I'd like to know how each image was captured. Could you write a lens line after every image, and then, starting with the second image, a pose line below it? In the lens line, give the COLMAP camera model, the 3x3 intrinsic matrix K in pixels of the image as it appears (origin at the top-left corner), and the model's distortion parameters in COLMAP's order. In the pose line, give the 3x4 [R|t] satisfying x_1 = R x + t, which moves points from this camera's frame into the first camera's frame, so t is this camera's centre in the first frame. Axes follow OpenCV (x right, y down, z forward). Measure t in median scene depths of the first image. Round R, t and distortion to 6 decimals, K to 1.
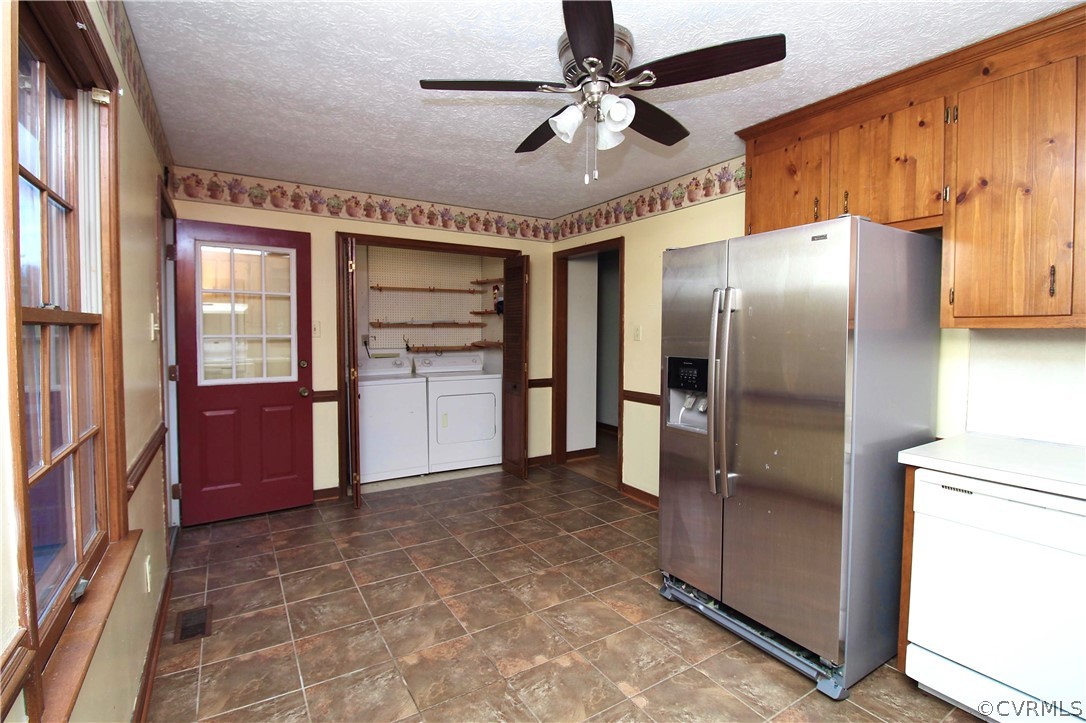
lens RADIAL K [[499.9, 0, 543.5], [0, 499.9, 353.3], [0, 0, 1]] dist [-0.016007, -0.001208]
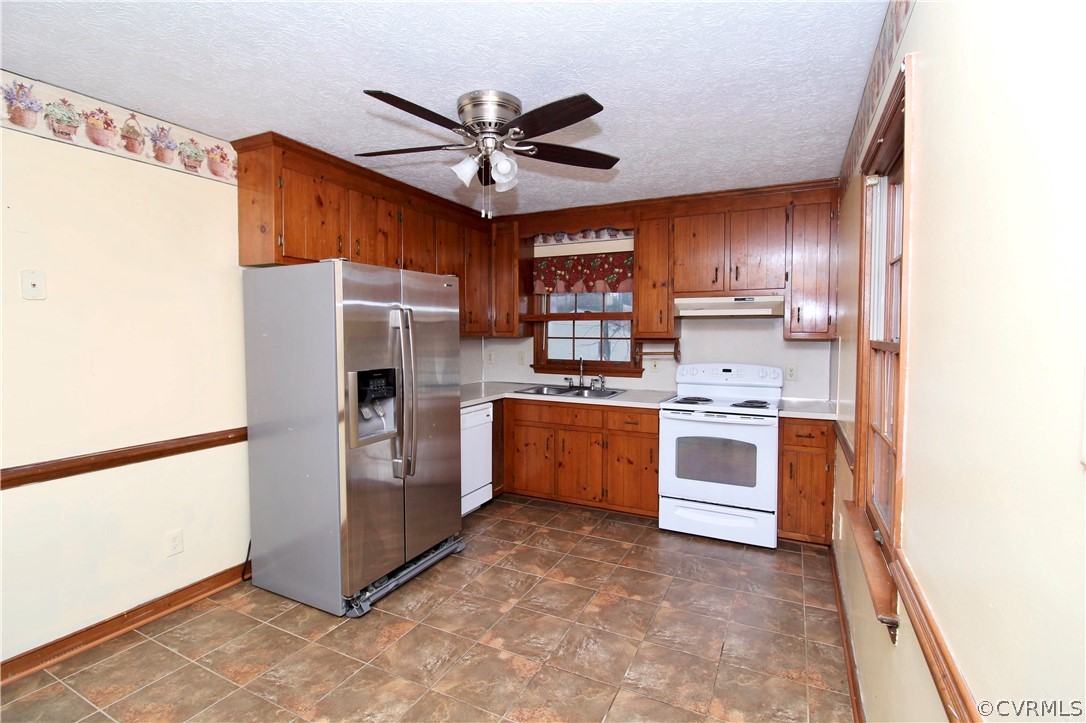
lens RADIAL K [[499.9, 0, 542.1], [0, 499.9, 356.0], [0, 0, 1]] dist [-0.016007, -0.001208]
pose [[-0.519451, -0.049431, 0.853070, -0.867925], [0.032429, 0.996466, 0.077487, -0.098788], [-0.853885, 0.067915, -0.516012, 1.344691]]
